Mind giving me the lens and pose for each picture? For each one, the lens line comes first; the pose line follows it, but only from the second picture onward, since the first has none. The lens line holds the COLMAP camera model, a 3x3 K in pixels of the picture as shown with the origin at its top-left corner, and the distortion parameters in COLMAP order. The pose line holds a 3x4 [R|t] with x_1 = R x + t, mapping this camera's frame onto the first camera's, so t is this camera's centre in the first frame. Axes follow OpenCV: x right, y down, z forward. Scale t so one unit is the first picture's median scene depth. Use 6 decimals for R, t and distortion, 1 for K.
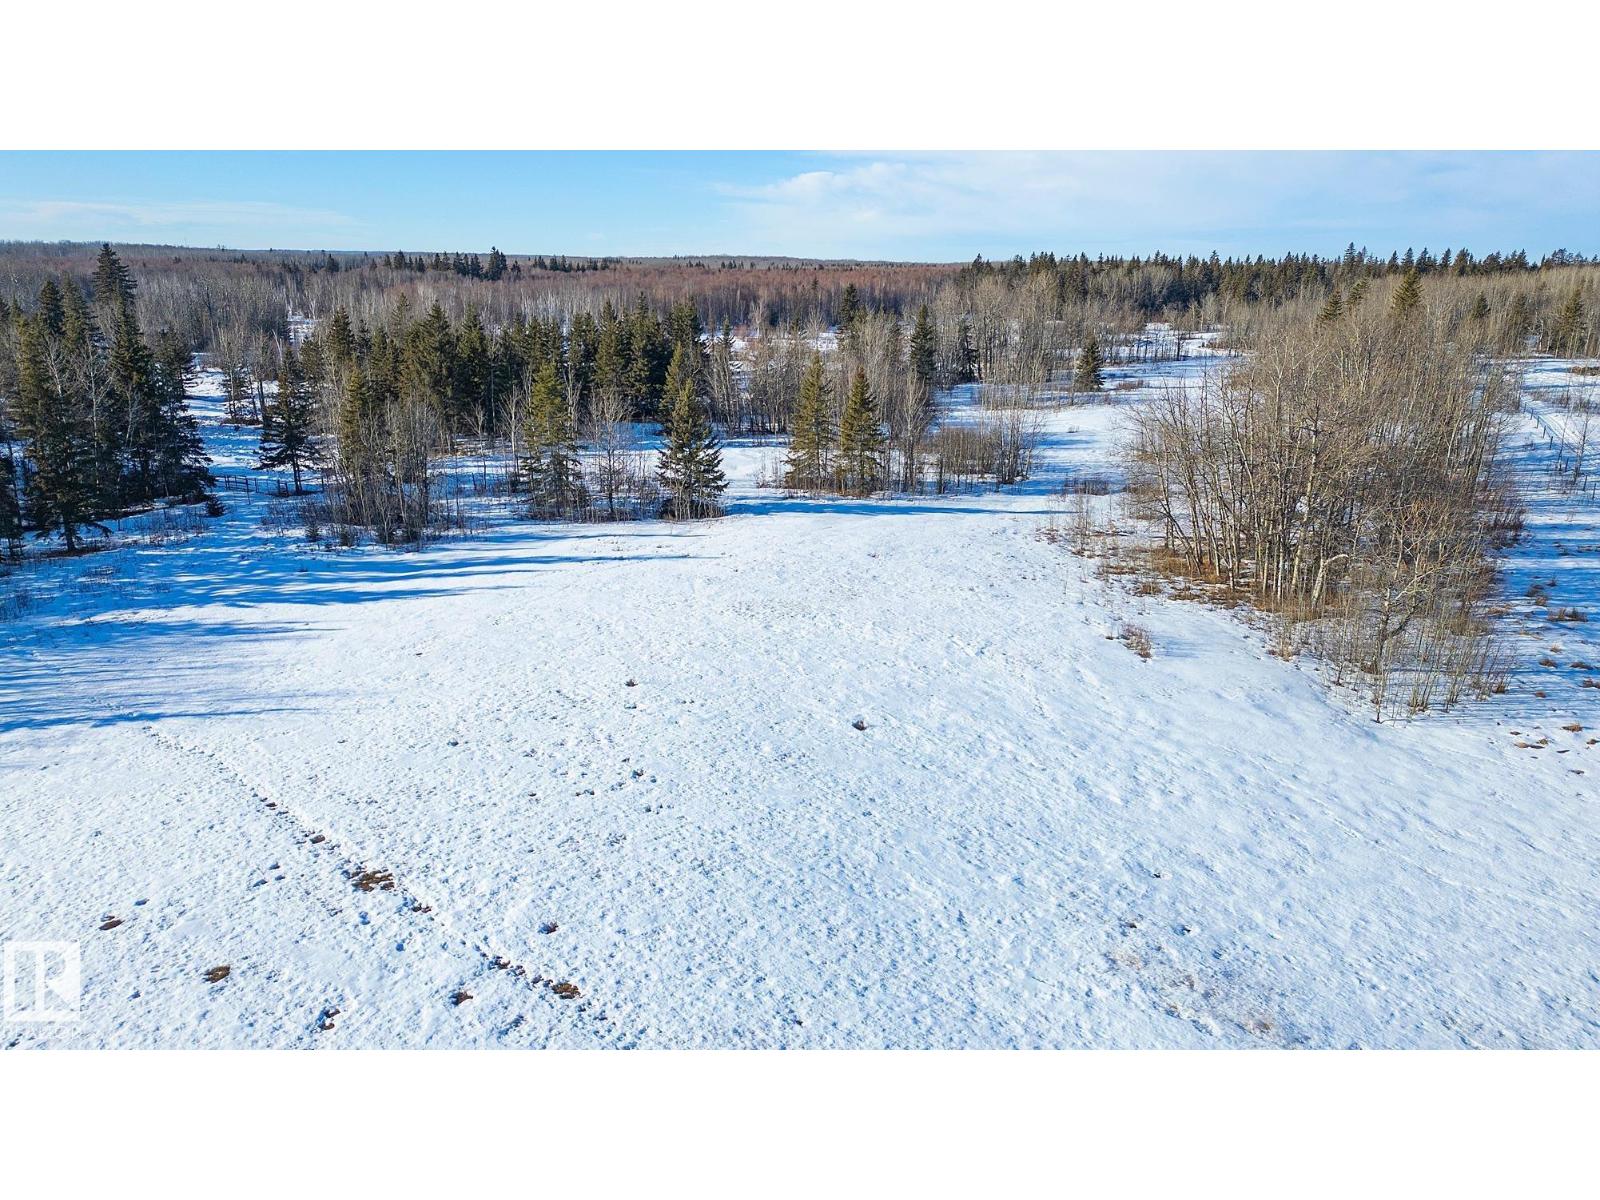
lens RADIAL K [[1126.3, 0, 794.7], [0, 1126.3, 547.0], [0, 0, 1]] dist [0.067772, -0.061287]
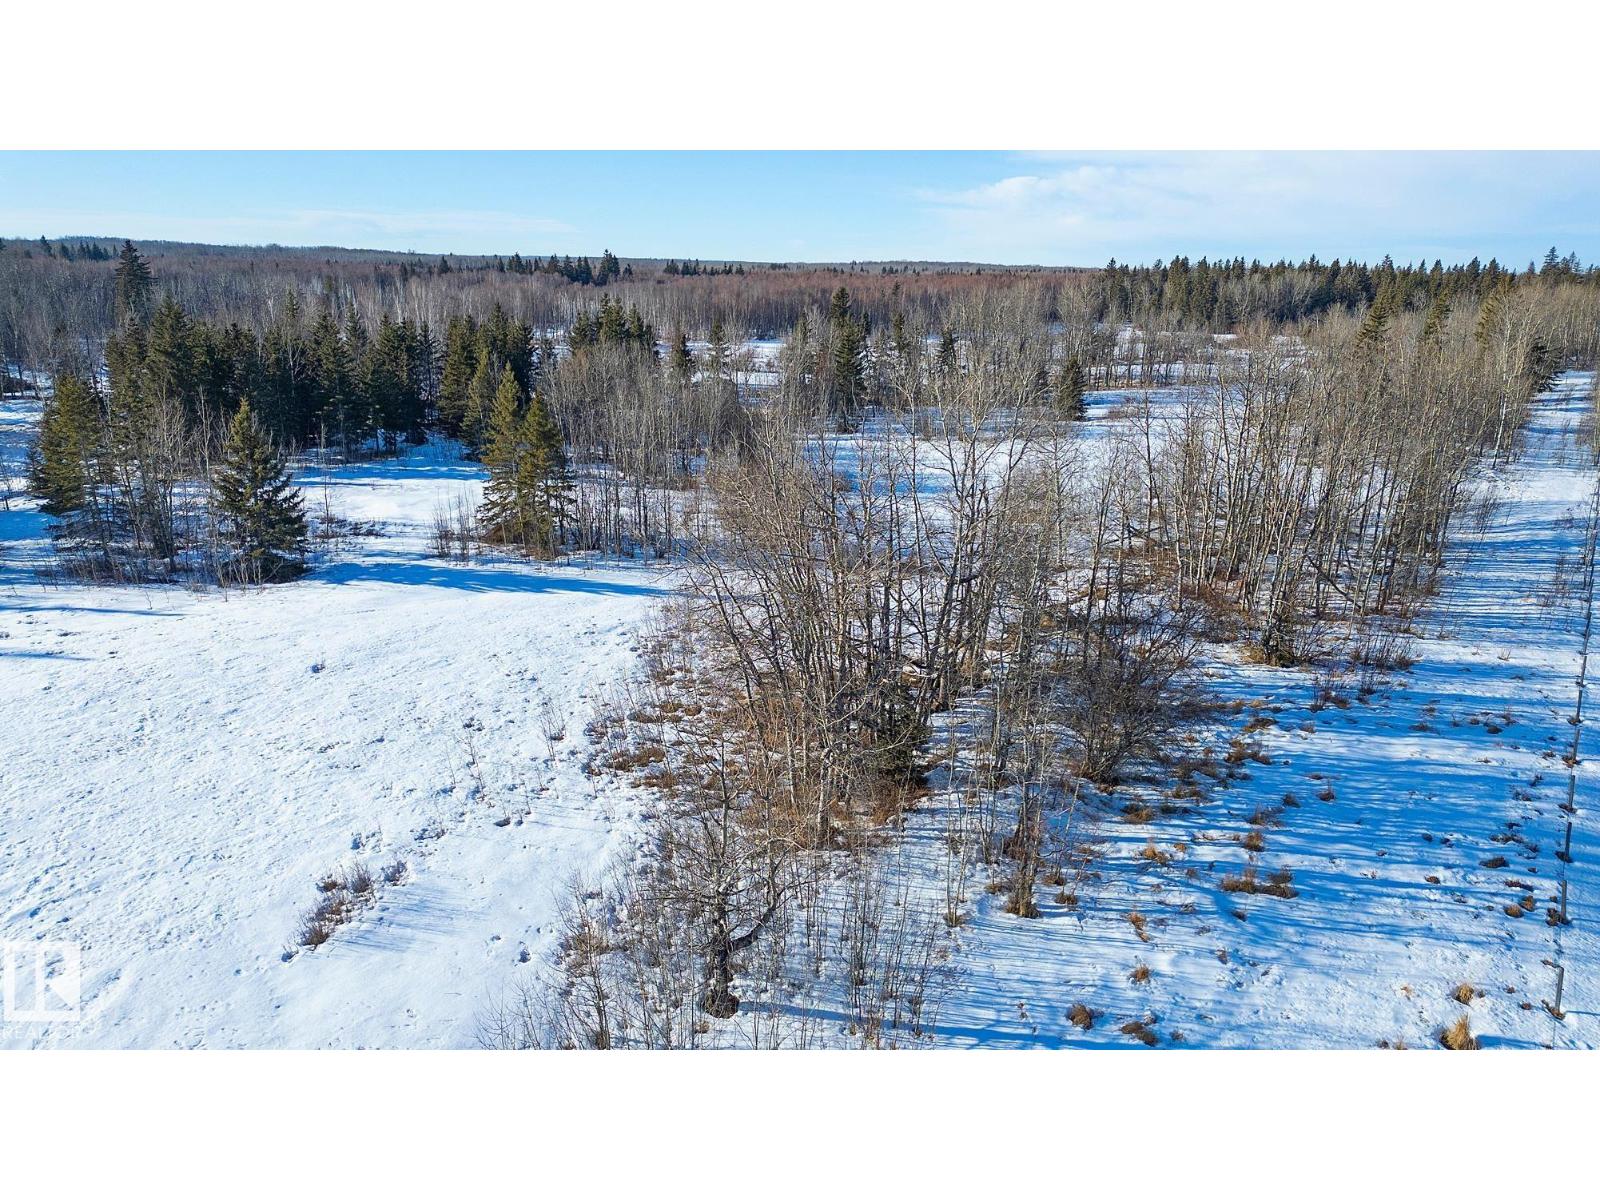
lens RADIAL K [[1126.3, 0, 794.7], [0, 1126.3, 547.0], [0, 0, 1]] dist [0.067772, -0.061287]
pose [[0.985646, 0.046828, -0.162200, 0.085898], [-0.047627, 0.998865, -0.001044, -0.014798], [0.161967, 0.008754, 0.986757, 0.066483]]
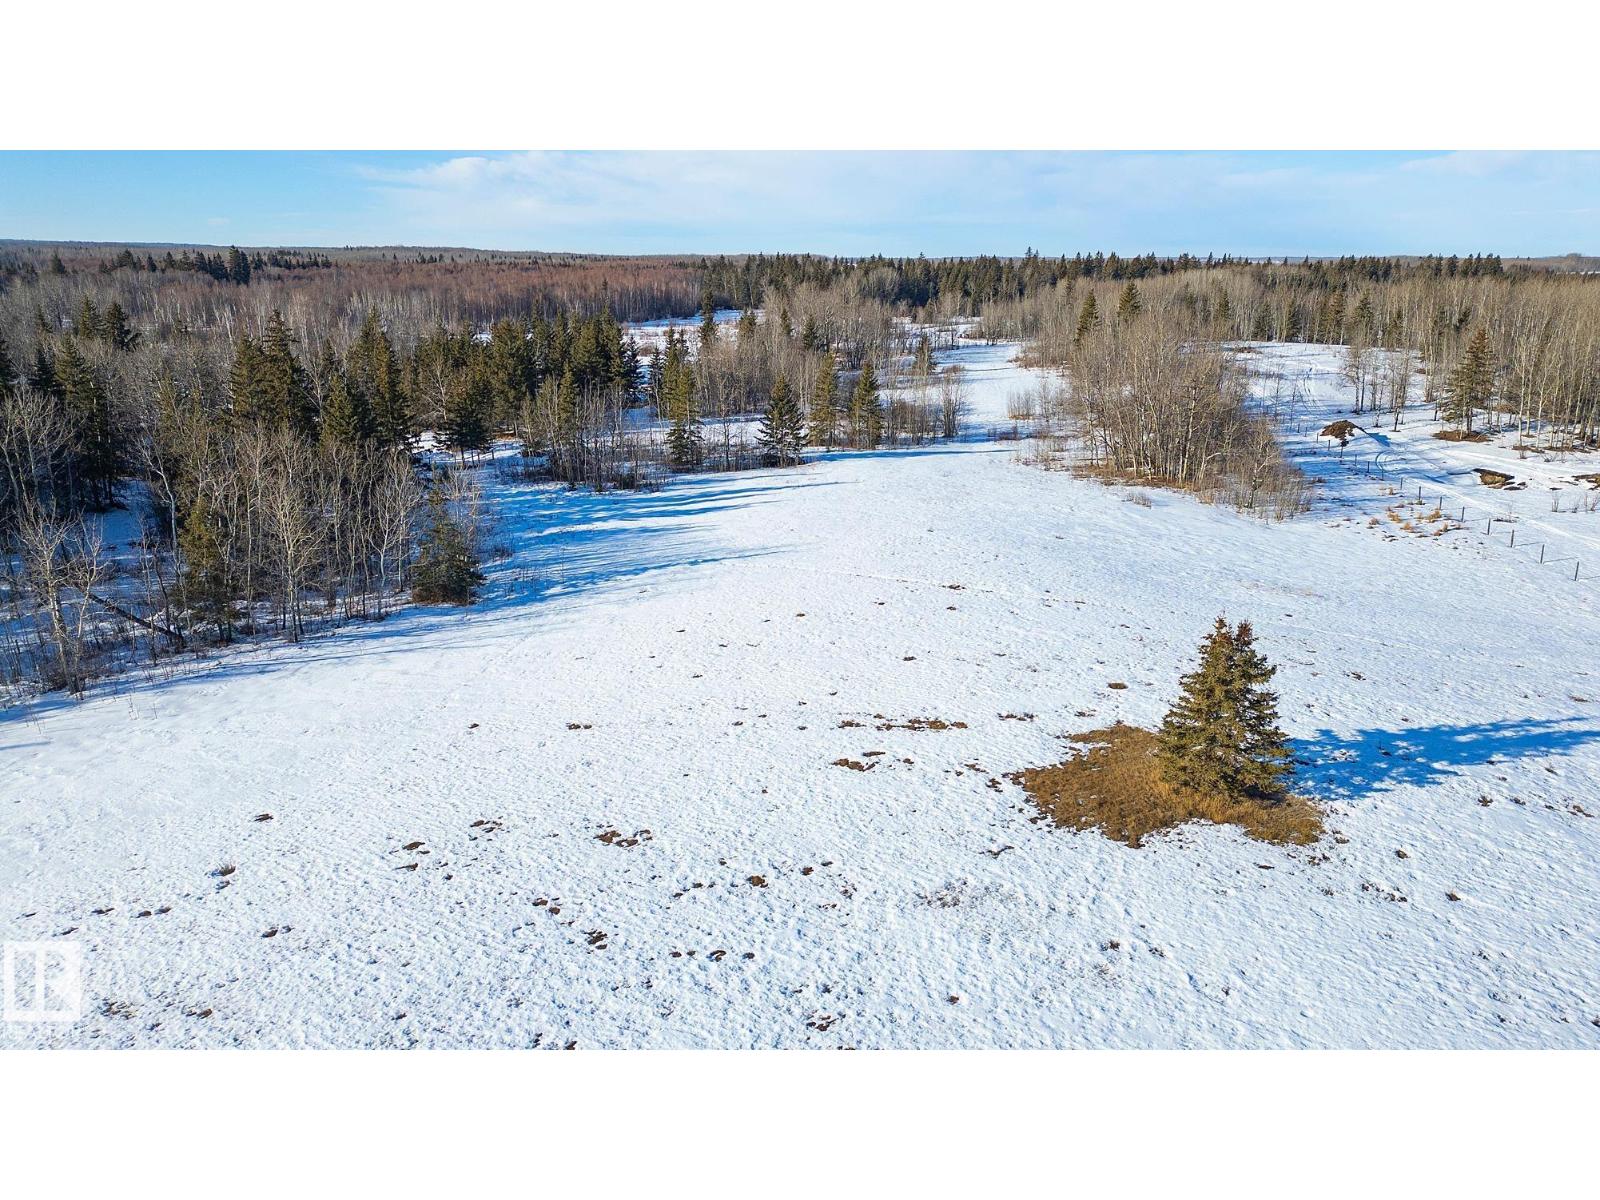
lens RADIAL K [[1126.3, 0, 794.7], [0, 1126.3, 547.0], [0, 0, 1]] dist [0.067772, -0.061287]
pose [[0.959976, -0.071842, 0.270711, -0.108935], [0.069660, 0.997414, 0.017674, 0.012205], [-0.271281, 0.001891, 0.962498, -0.093645]]
